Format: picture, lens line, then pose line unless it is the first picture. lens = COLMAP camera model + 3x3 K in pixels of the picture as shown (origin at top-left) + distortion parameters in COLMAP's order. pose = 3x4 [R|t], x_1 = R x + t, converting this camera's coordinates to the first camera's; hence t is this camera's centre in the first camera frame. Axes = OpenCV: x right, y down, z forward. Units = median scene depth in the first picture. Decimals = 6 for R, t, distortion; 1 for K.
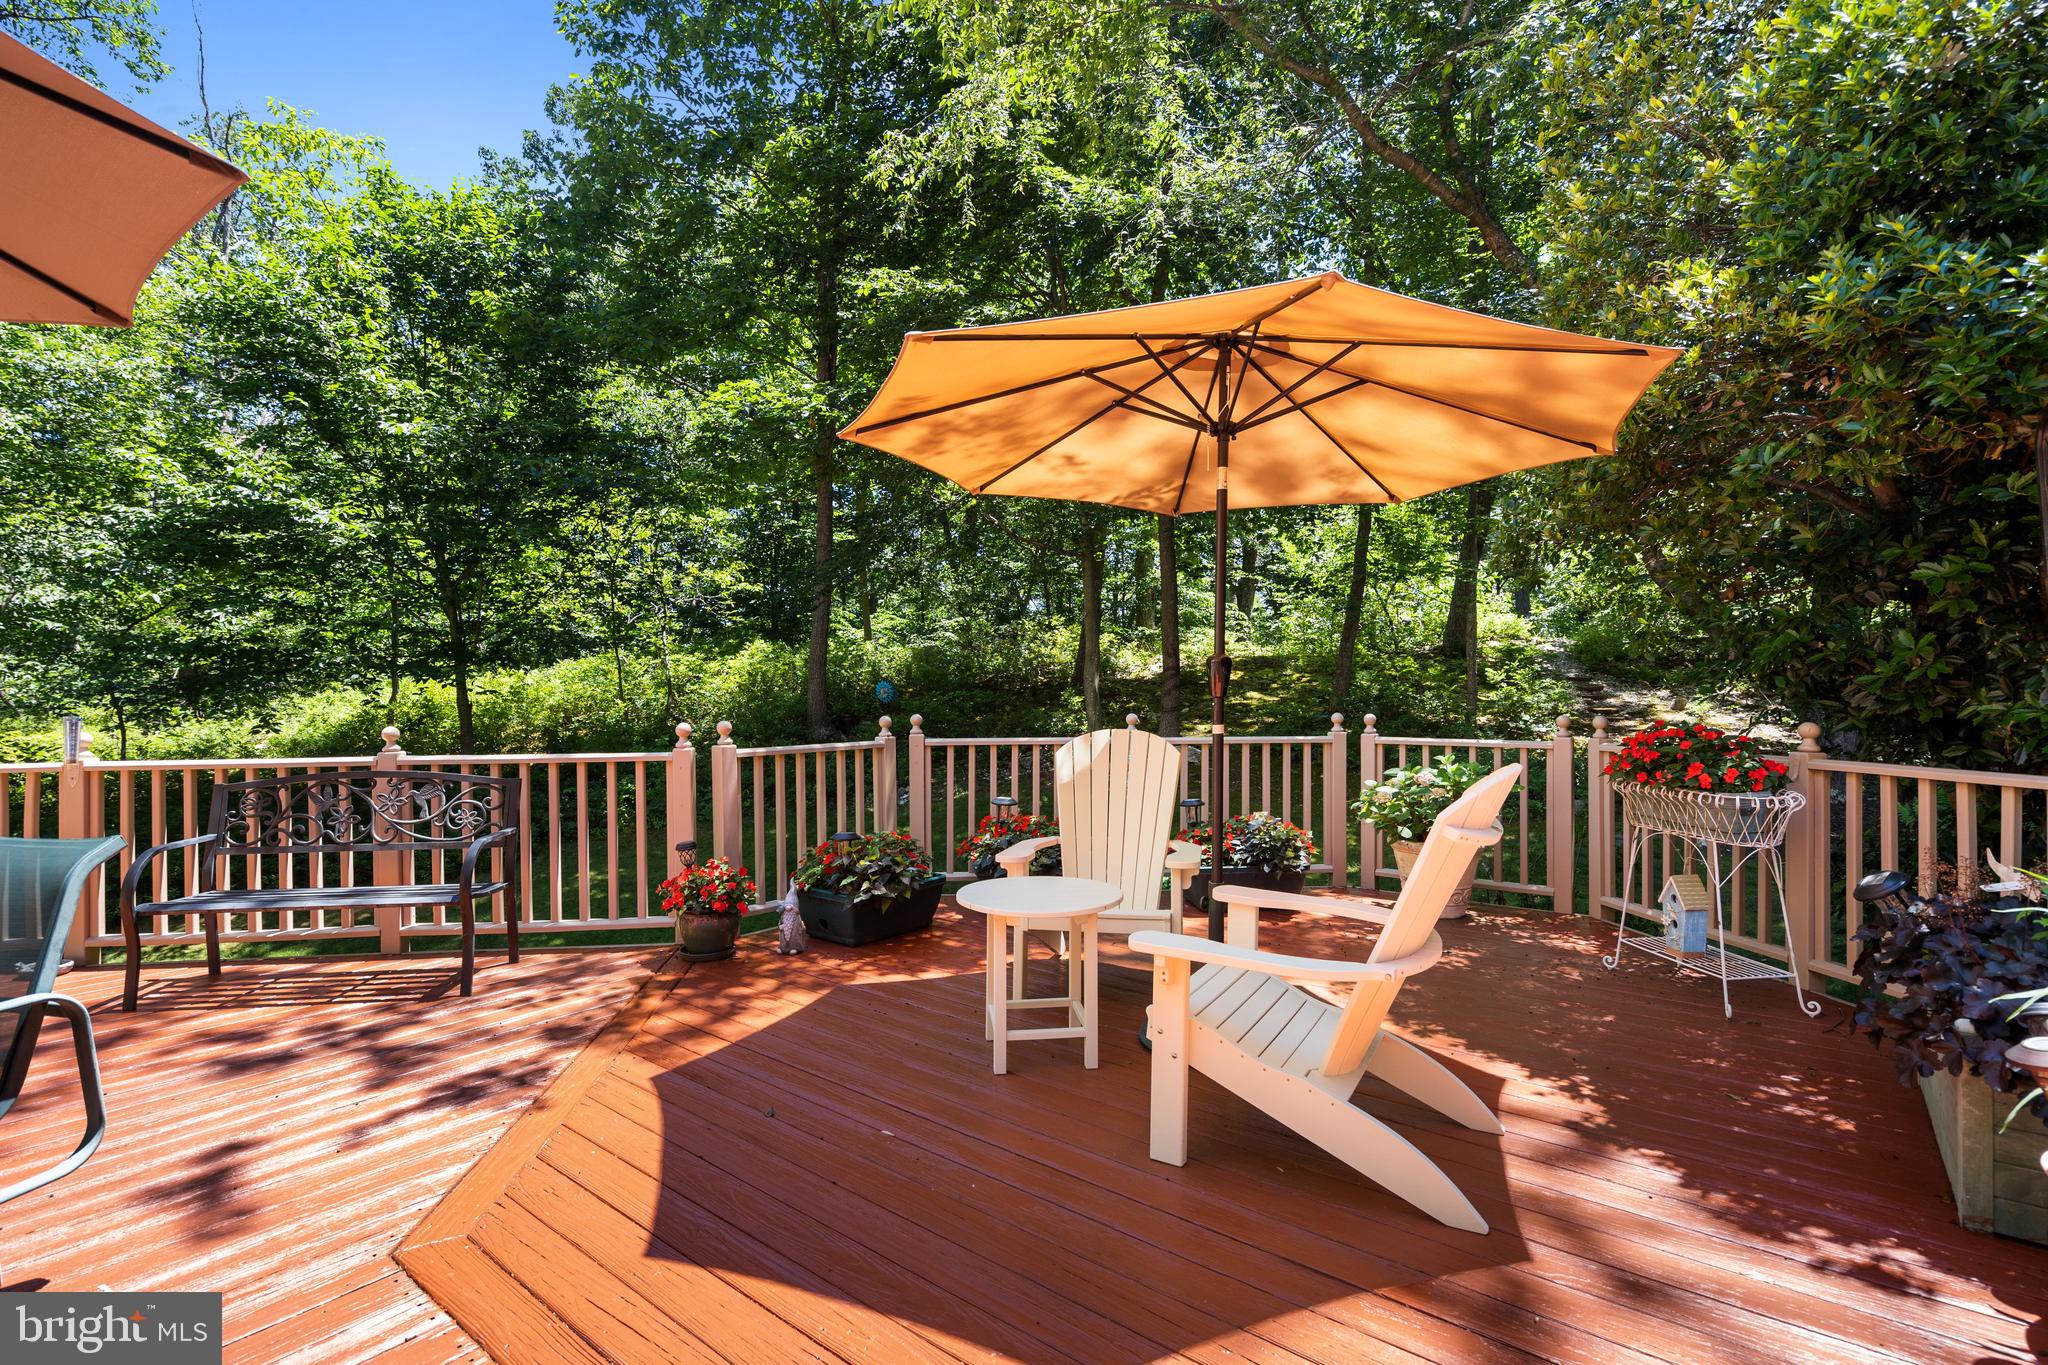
lens RADIAL K [[940.7, 0, 1024.0], [0, 940.7, 682.5], [0, 0, 1]] dist [-0.000486, 0.000104]
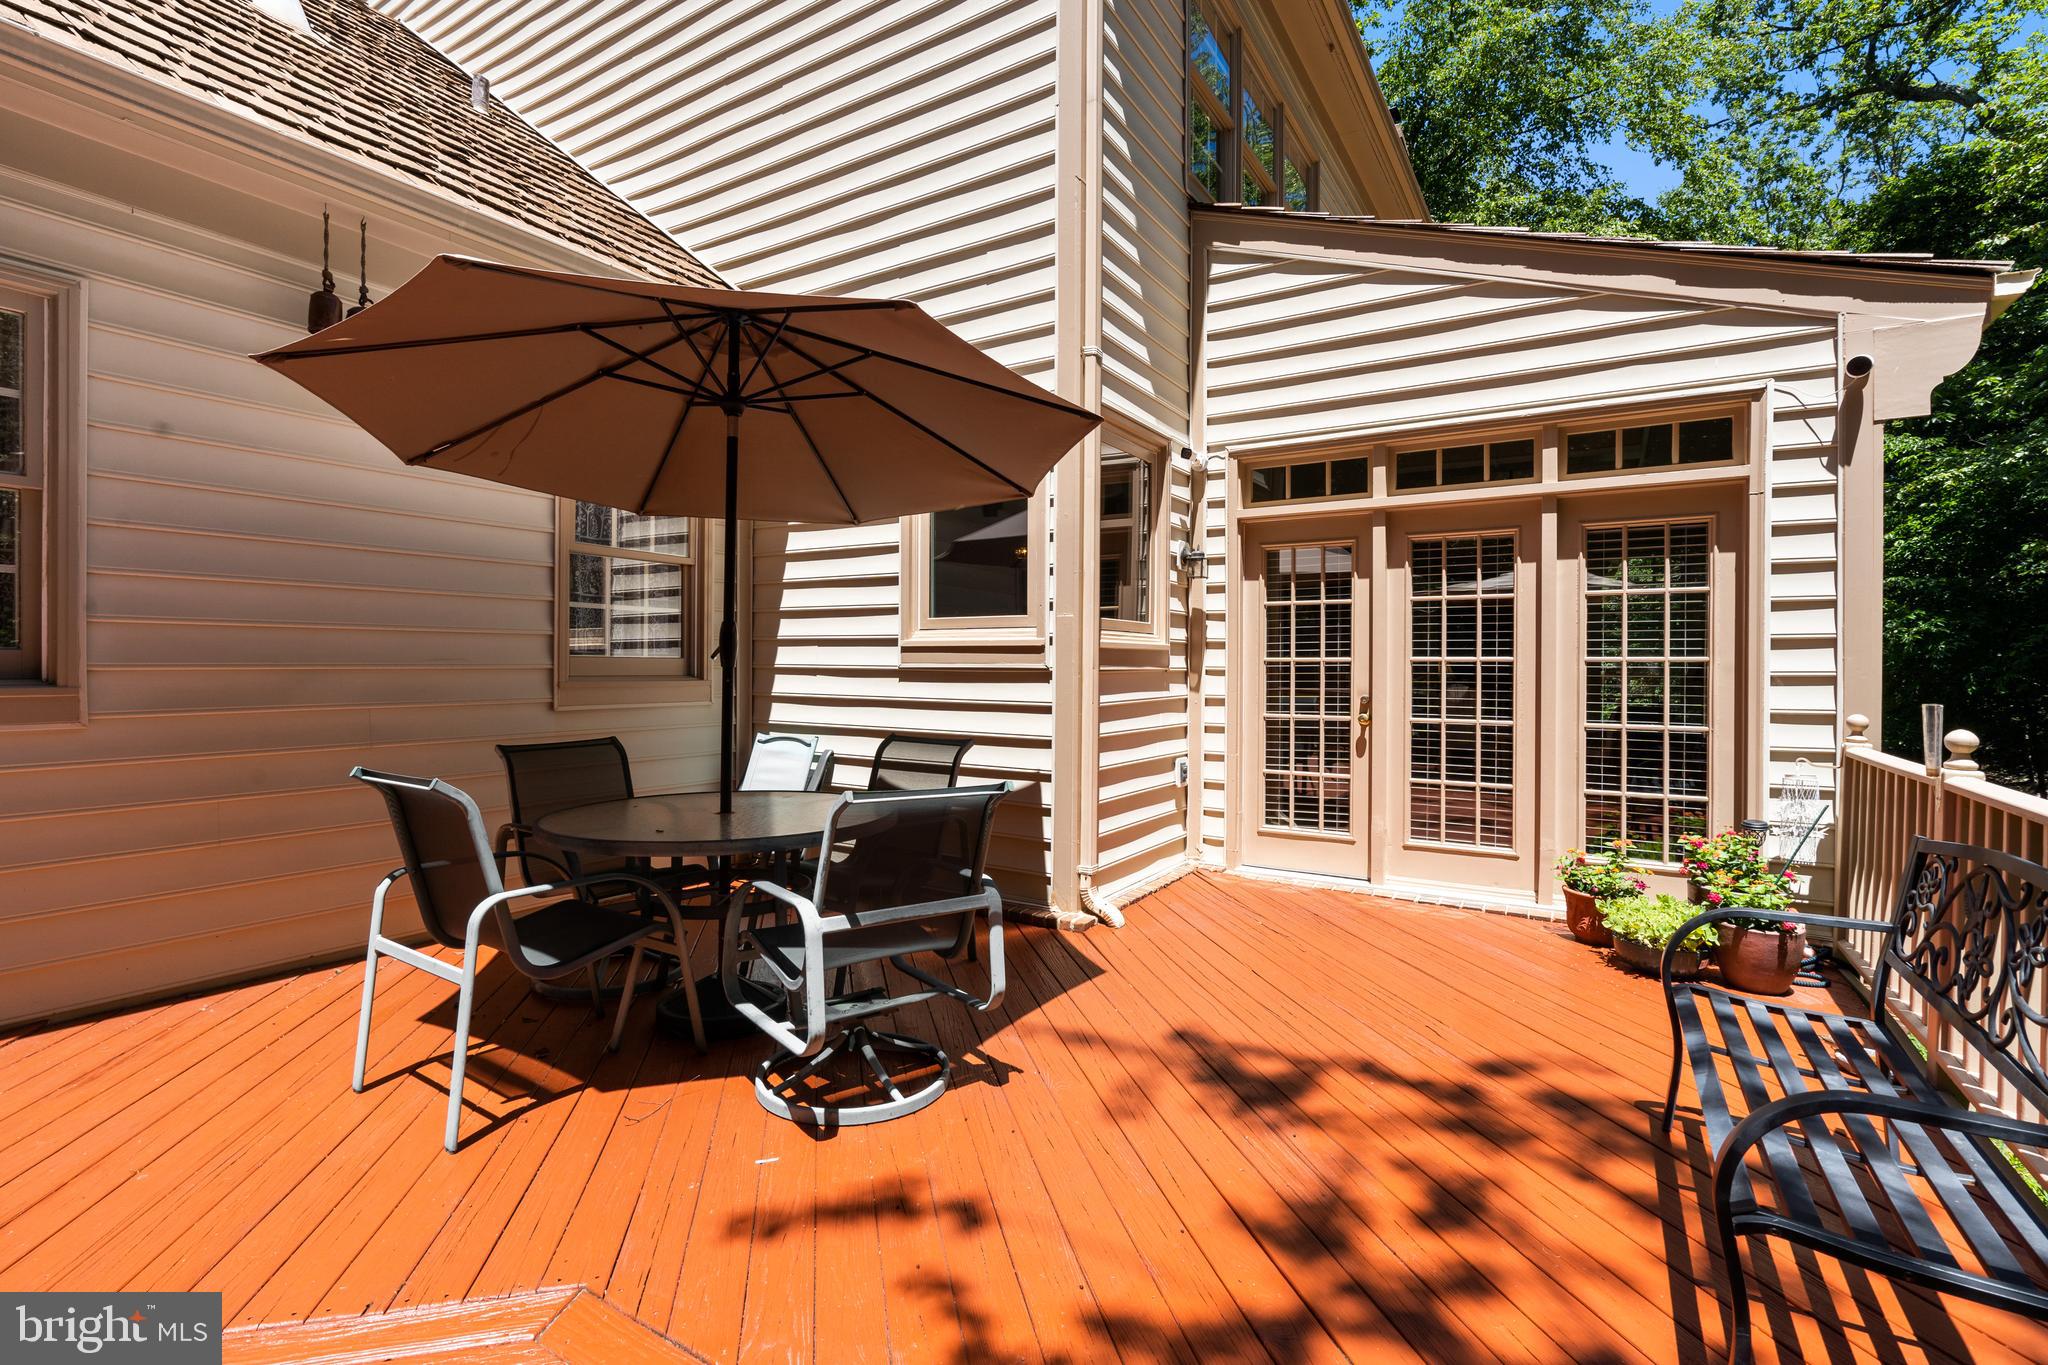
lens RADIAL K [[940.7, 0, 1024.0], [0, 940.7, 682.5], [0, 0, 1]] dist [-0.000486, 0.000104]
pose [[-0.612802, 0.012360, -0.790140, -0.092084], [0.006387, 0.999922, 0.010689, 0.009556], [0.790211, 0.001504, -0.612833, 0.600760]]
